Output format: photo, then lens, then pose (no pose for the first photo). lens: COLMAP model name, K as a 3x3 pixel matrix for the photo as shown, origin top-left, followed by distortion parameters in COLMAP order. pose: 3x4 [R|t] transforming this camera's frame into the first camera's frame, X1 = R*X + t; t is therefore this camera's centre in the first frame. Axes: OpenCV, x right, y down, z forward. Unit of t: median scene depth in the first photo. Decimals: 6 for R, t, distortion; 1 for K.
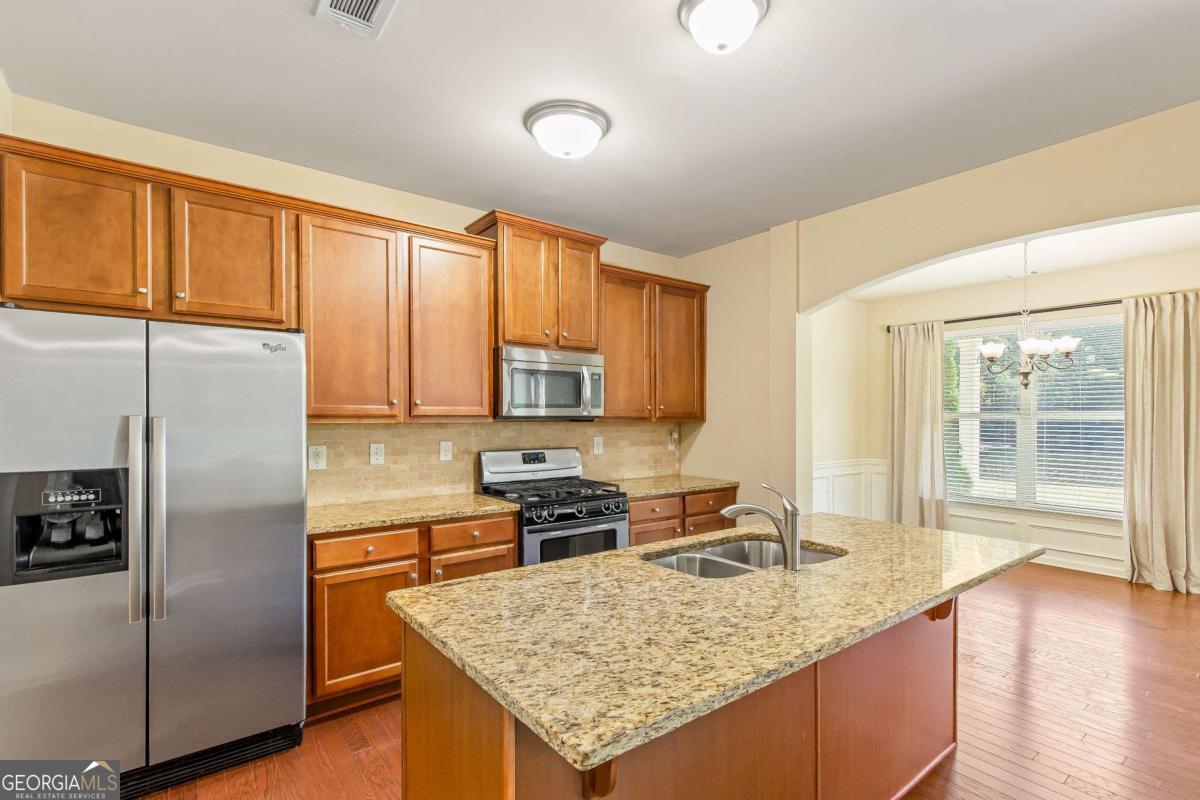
lens RADIAL K [[557.3, 0, 603.2], [0, 557.3, 408.7], [0, 0, 1]] dist [0.010404, -0.001086]
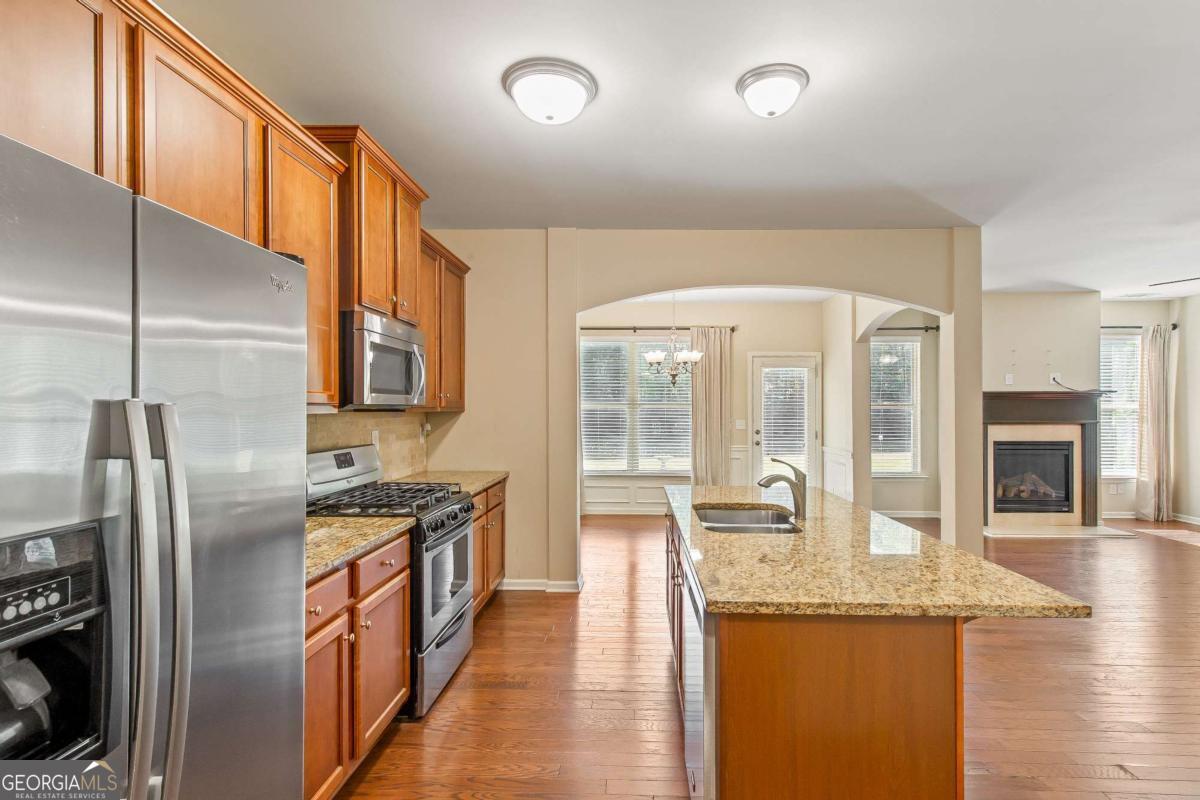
lens RADIAL K [[587.8, 0, 607.9], [0, 587.8, 402.1], [0, 0, 1]] dist [0.003499, -0.000155]
pose [[0.642598, 0.006898, 0.766172, -0.521173], [-0.011900, 0.999929, 0.000978, 0.004614], [-0.766111, -0.009746, 0.642635, 0.221395]]
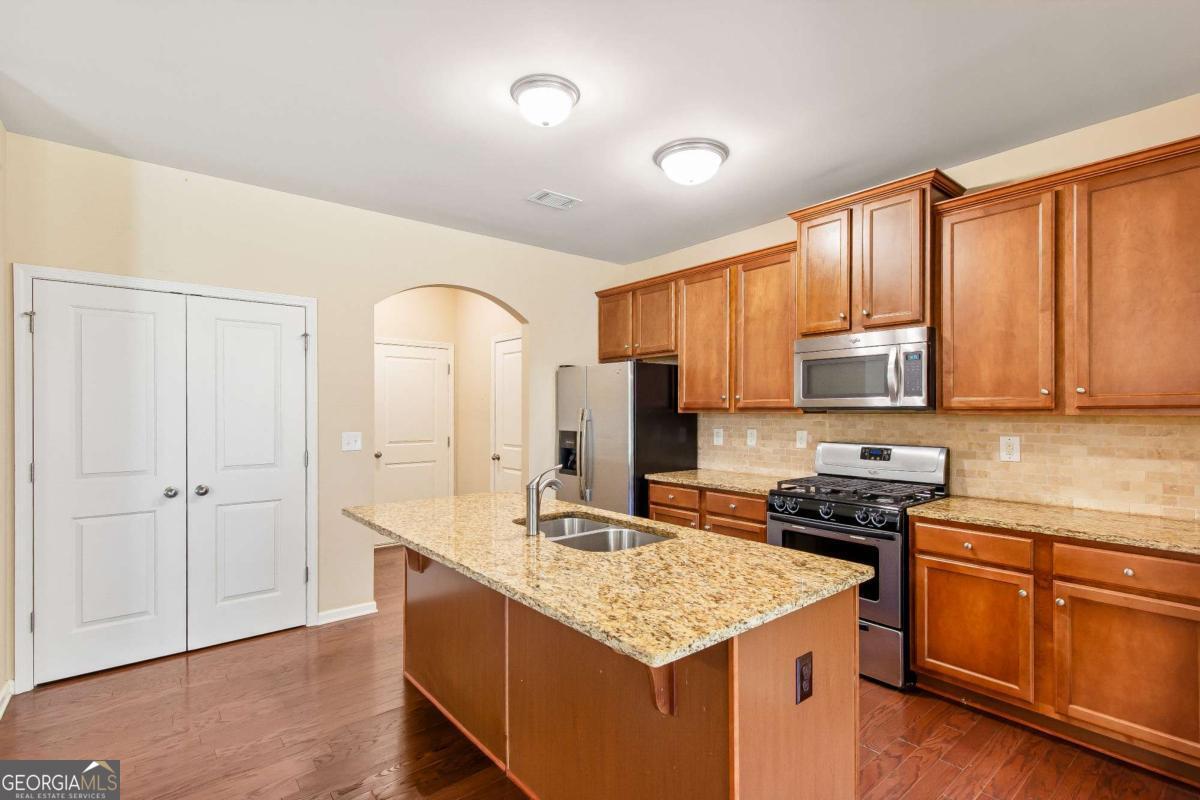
lens RADIAL K [[557.3, 0, 604.5], [0, 557.3, 408.8], [0, 0, 1]] dist [0.010404, -0.001086]
pose [[0.039591, 0.001401, -0.999215, 0.776043], [0.022700, 0.999740, 0.002301, 0.003963], [0.998958, -0.022774, 0.039549, 0.547078]]
